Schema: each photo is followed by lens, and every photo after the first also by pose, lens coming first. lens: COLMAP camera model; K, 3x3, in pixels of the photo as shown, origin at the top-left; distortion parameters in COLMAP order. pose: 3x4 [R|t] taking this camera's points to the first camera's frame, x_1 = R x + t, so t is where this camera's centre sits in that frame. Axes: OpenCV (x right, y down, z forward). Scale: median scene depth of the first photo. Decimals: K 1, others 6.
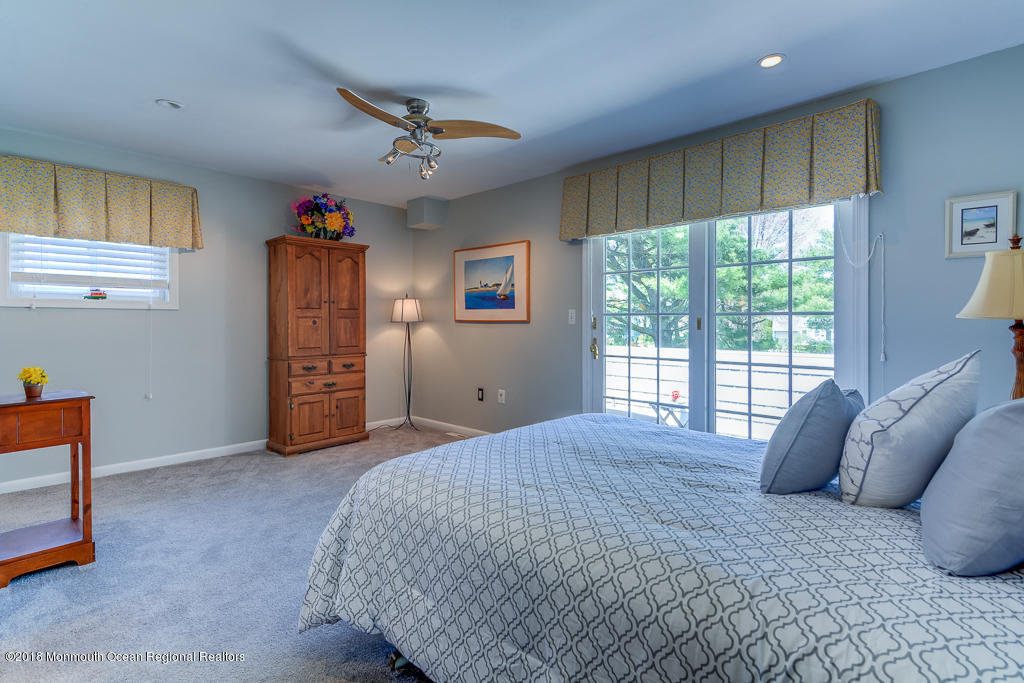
lens RADIAL K [[485.5, 0, 509.7], [0, 485.5, 326.6], [0, 0, 1]] dist [0.014813, -0.000185]
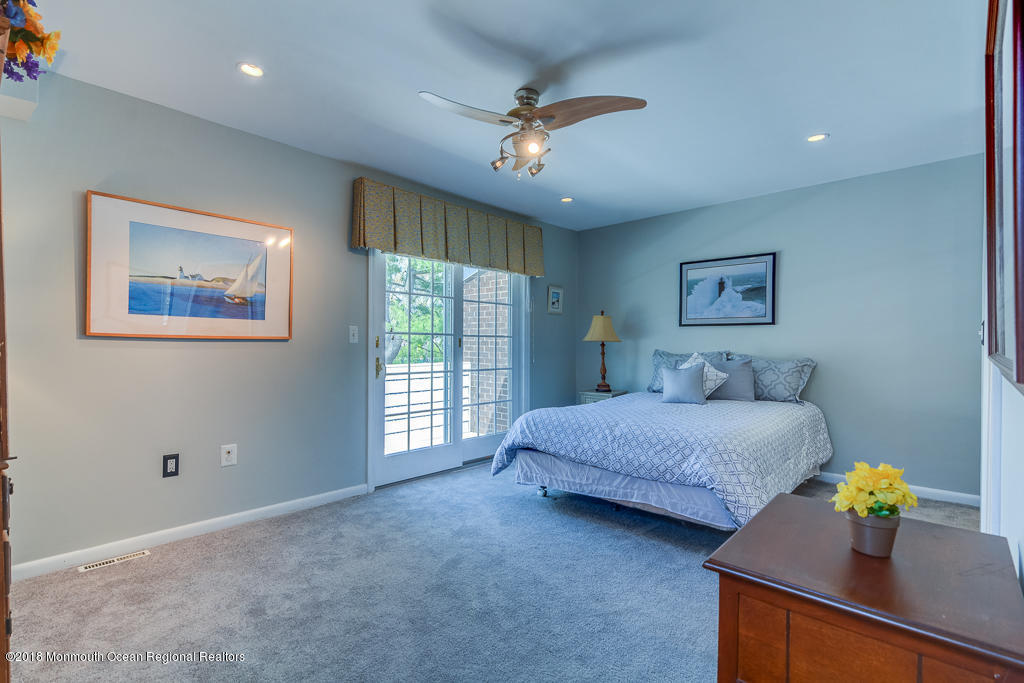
lens RADIAL K [[486.2, 0, 507.8], [0, 486.2, 342.6], [0, 0, 1]] dist [0.011845, -0.000982]
pose [[-0.012324, -0.002205, 0.999922, -0.788899], [-0.001987, 0.999996, 0.002180, -0.007695], [-0.999922, -0.001960, -0.012328, 0.756374]]
